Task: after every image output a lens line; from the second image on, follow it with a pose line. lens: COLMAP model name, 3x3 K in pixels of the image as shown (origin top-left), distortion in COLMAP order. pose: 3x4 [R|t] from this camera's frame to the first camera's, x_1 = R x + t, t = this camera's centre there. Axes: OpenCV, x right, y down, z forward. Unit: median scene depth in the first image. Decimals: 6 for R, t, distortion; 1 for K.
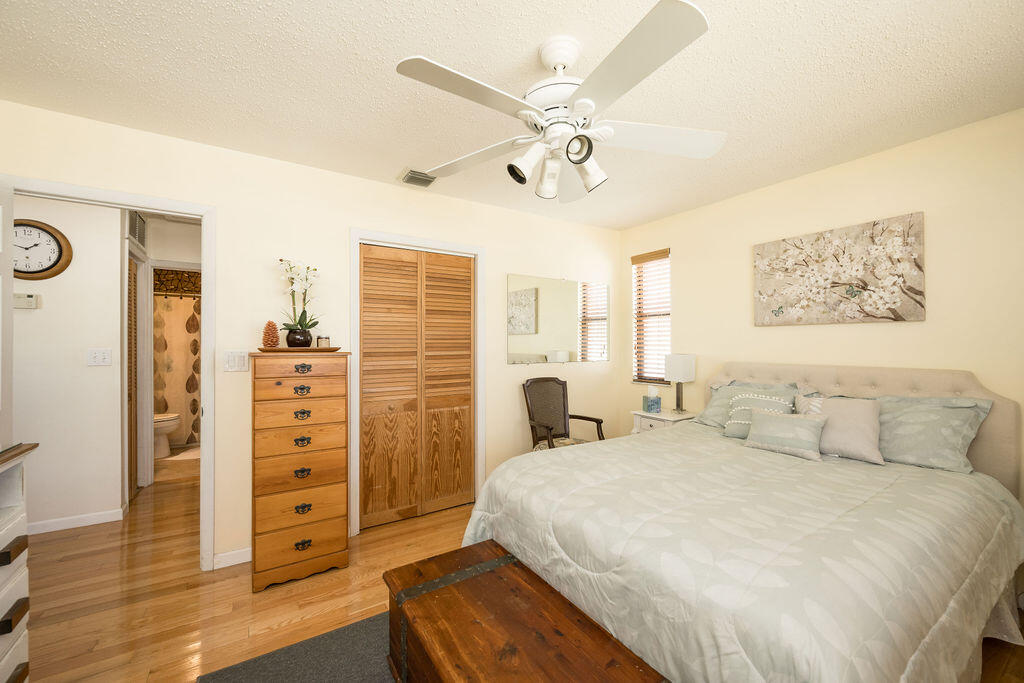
lens RADIAL K [[398.7, 0, 514.0], [0, 398.7, 343.7], [0, 0, 1]] dist [-0.002630, 0.001281]
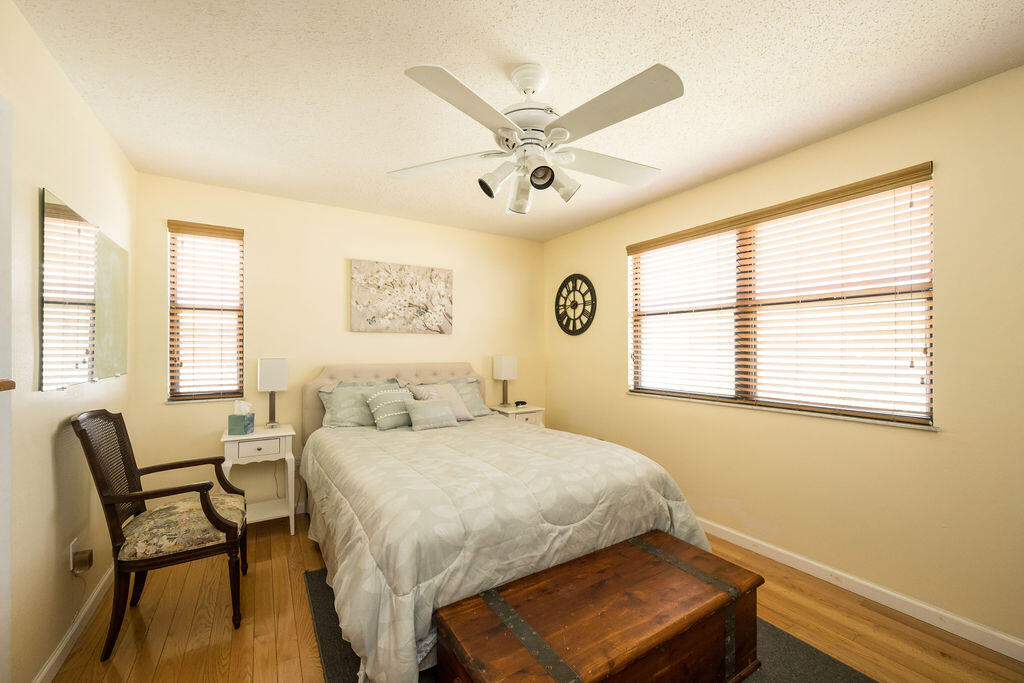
lens RADIAL K [[398.7, 0, 512.4], [0, 398.7, 343.1], [0, 0, 1]] dist [-0.002630, 0.001281]
pose [[0.027431, 0.013300, 0.999535, -0.612647], [-0.003202, 0.999908, -0.013217, 0.001776], [-0.999619, -0.002838, 0.027471, 0.641691]]
